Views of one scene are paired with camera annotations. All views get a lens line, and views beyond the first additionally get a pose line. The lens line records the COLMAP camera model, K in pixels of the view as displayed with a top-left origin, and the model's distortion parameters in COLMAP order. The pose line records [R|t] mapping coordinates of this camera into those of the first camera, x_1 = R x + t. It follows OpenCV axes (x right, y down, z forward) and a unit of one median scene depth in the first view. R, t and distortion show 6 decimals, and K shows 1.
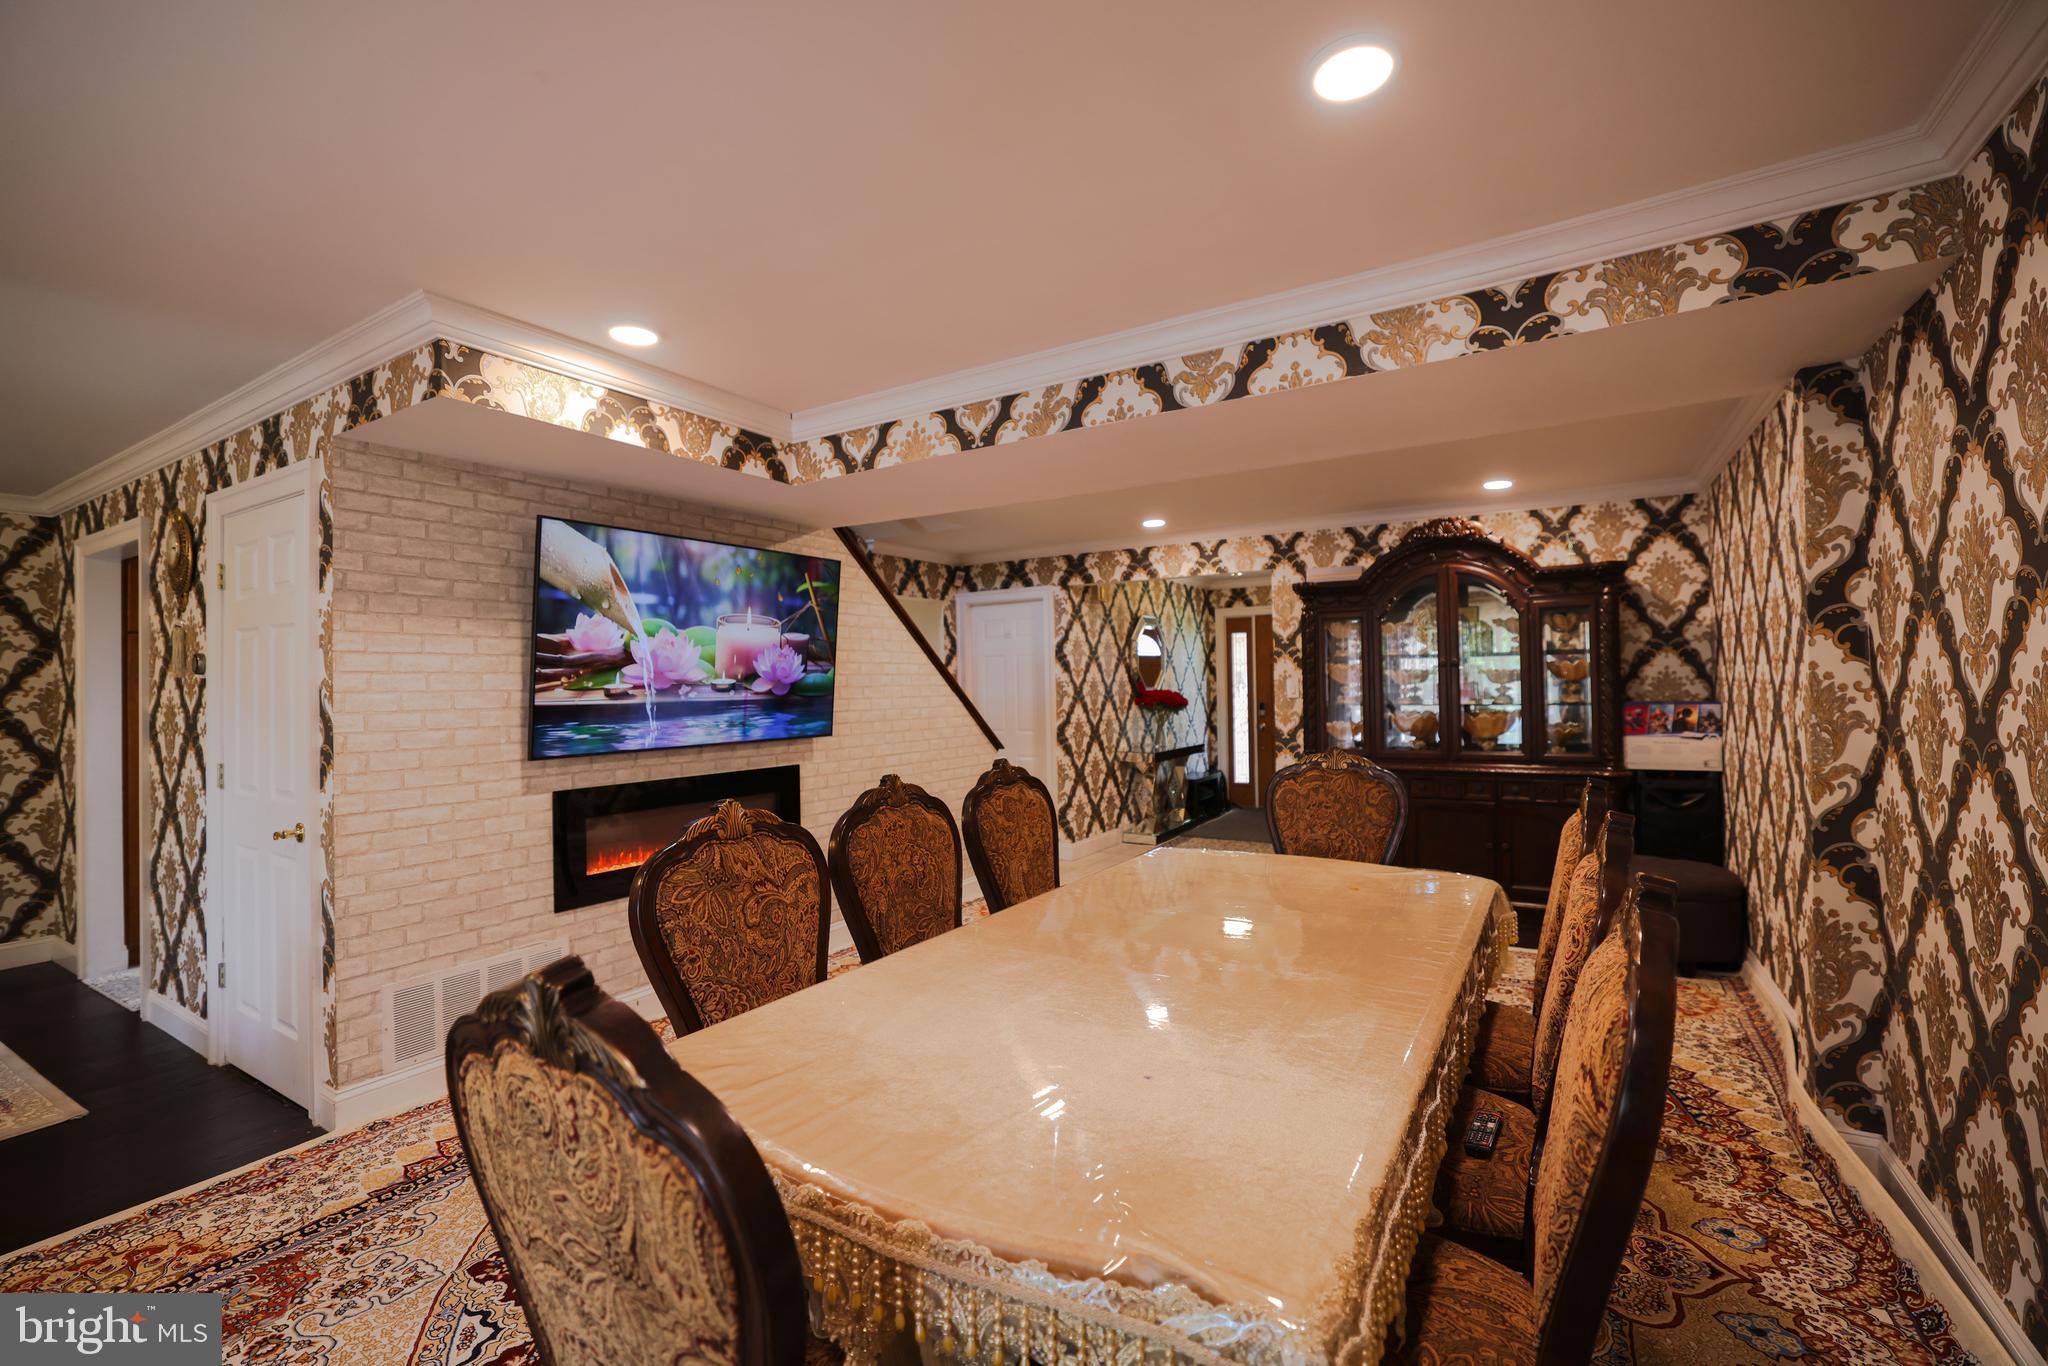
lens RADIAL K [[881.2, 0, 1015.1], [0, 881.2, 685.1], [0, 0, 1]] dist [-0.045030, 0.016103]
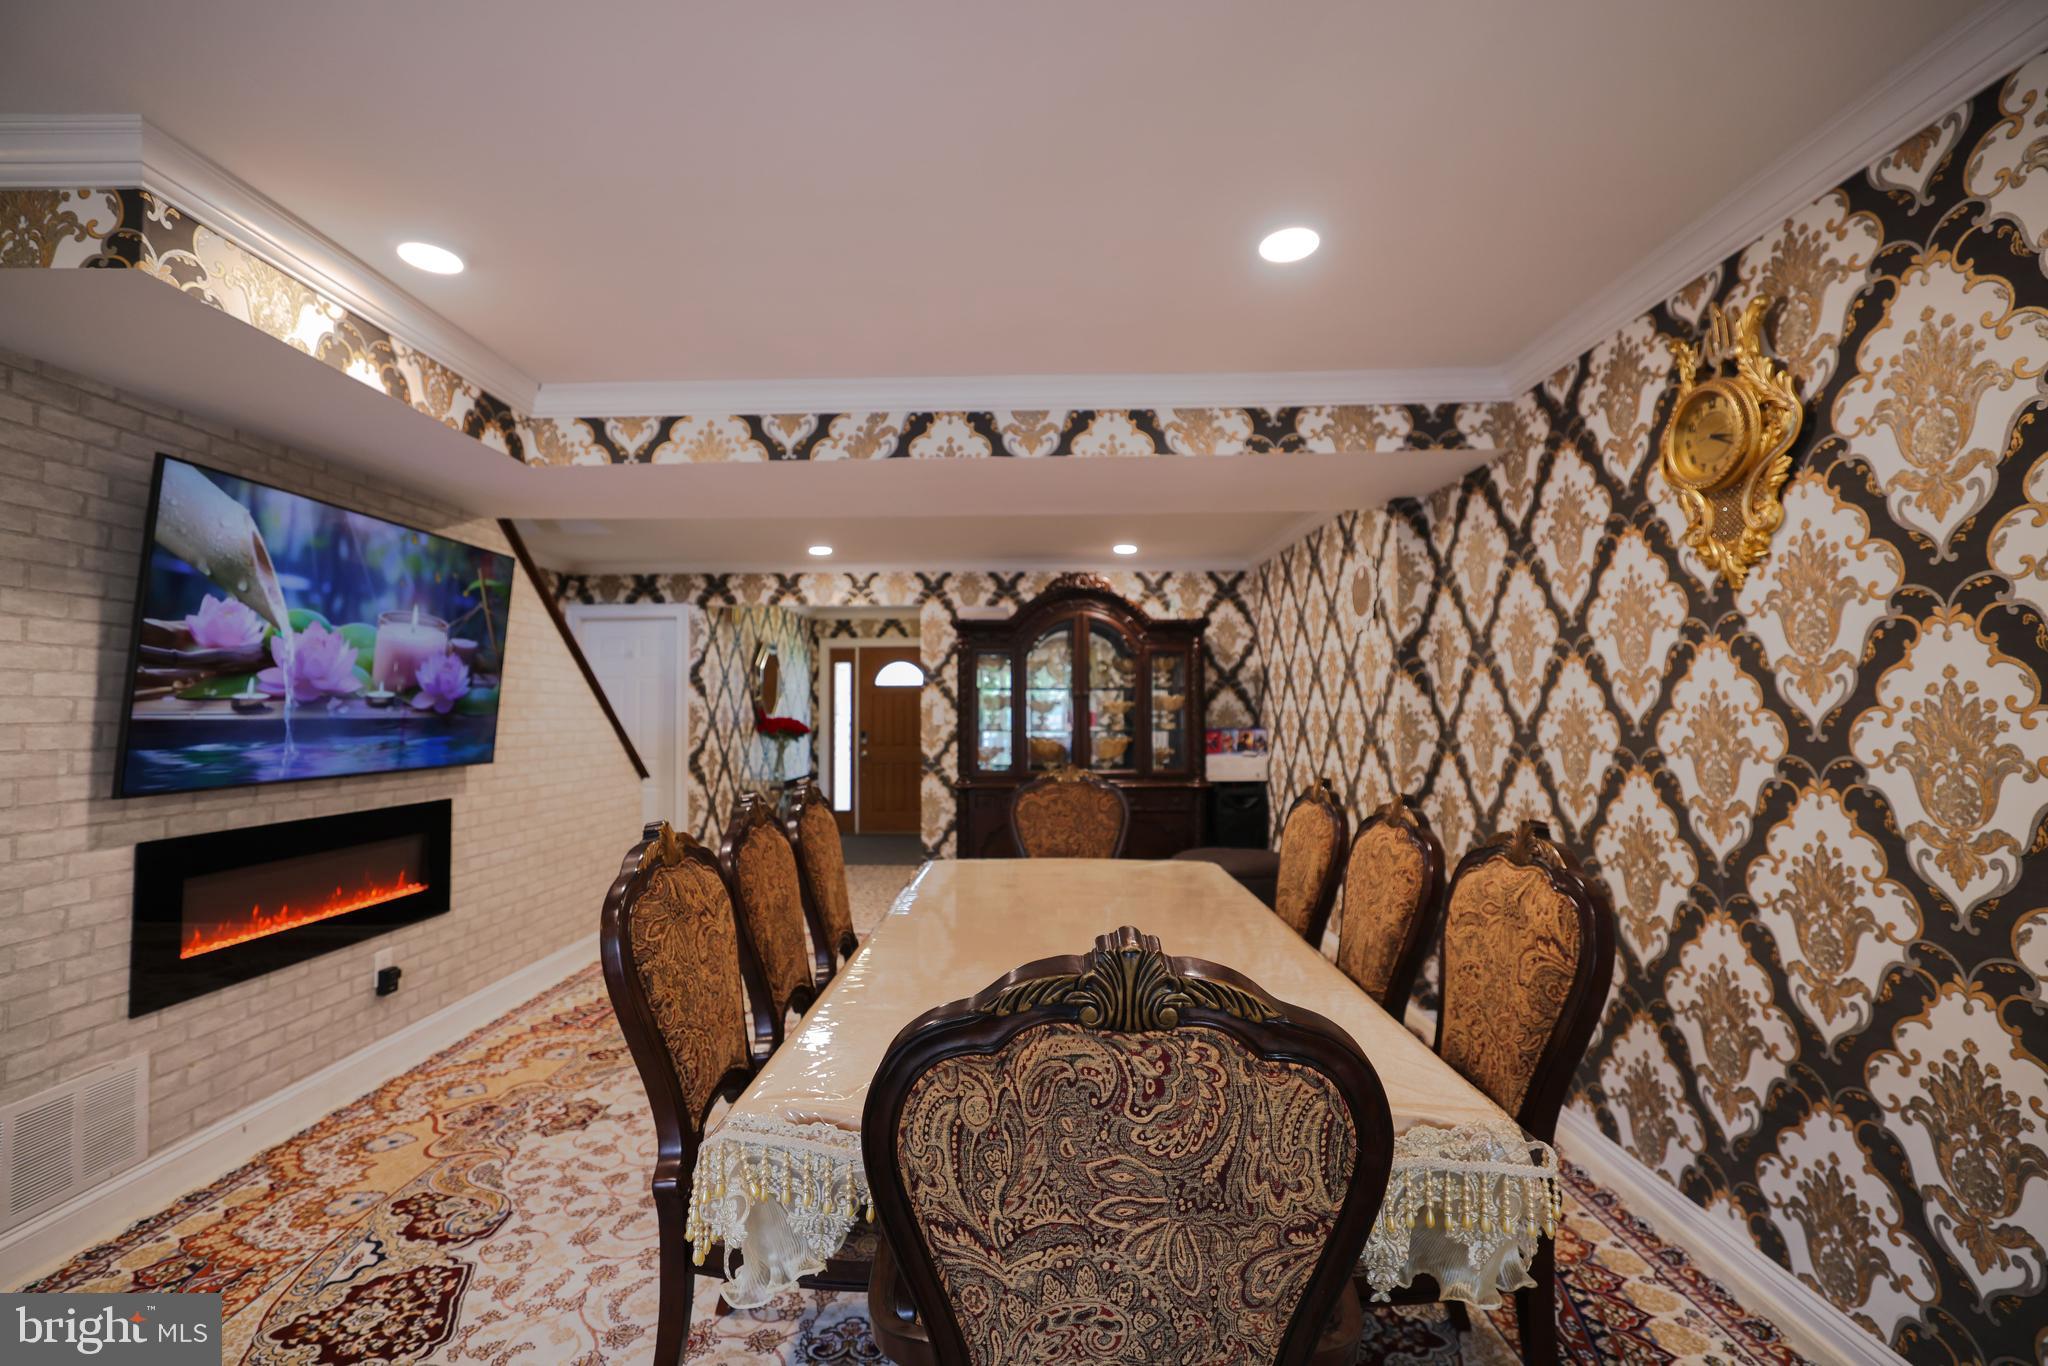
lens RADIAL K [[881.2, 0, 1026.0], [0, 881.2, 683.5], [0, 0, 1]] dist [-0.045030, 0.016103]
pose [[0.855187, 0.030638, 0.517414, -0.289993], [-0.010561, 0.999074, -0.041704, 0.015278], [-0.518213, 0.030201, 0.854718, 0.034895]]
